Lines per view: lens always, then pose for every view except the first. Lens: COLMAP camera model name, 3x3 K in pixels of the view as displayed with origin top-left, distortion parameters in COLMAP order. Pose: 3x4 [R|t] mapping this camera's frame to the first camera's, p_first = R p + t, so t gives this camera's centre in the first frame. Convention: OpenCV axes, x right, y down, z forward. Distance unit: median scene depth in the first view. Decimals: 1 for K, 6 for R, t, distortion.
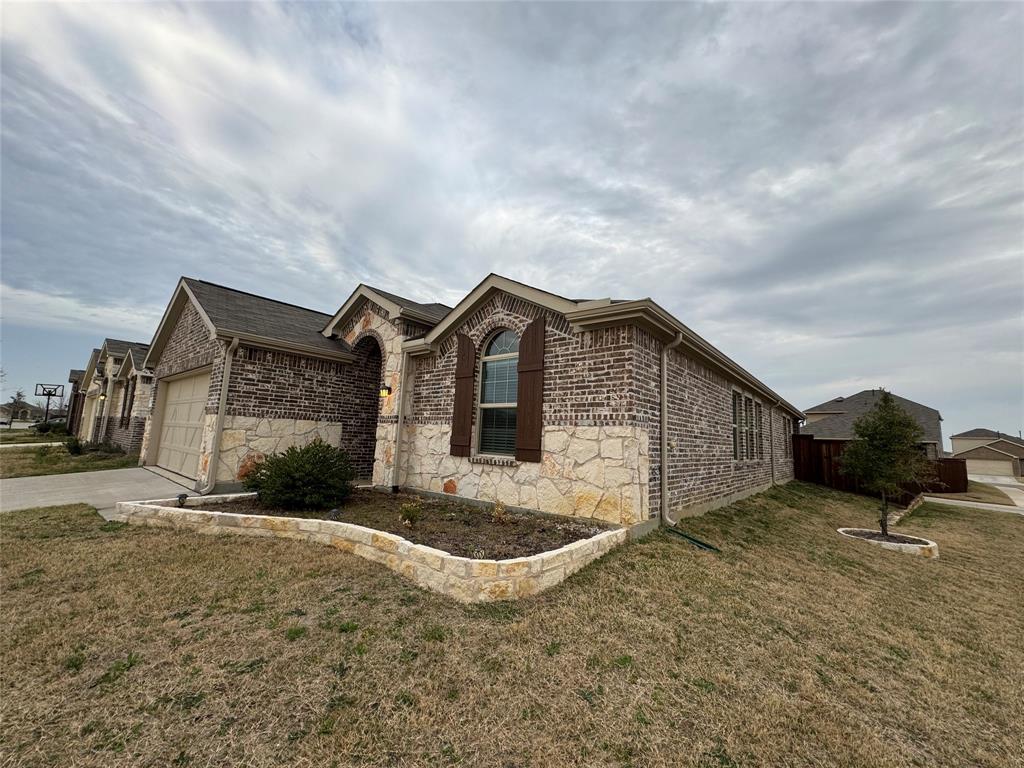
lens RADIAL K [[406.3, 0, 512.0], [0, 406.3, 384.0], [0, 0, 1]] dist [-0.002560, 0.000486]
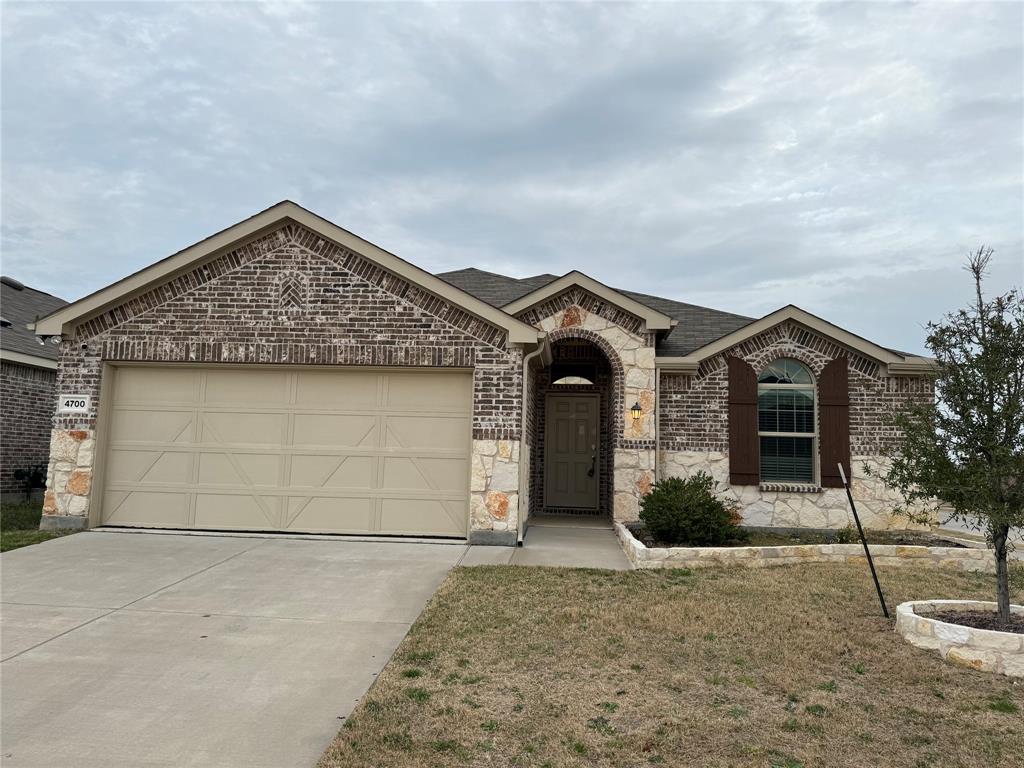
lens RADIAL K [[706.4, 0, 512.0], [0, 706.4, 384.0], [0, 0, 1]] dist [0.134731, -0.210772]
pose [[0.812143, 0.046896, 0.581571, -1.863905], [-0.071321, 0.997269, 0.019180, -0.067270], [-0.579083, -0.057055, 0.813270, -0.076419]]
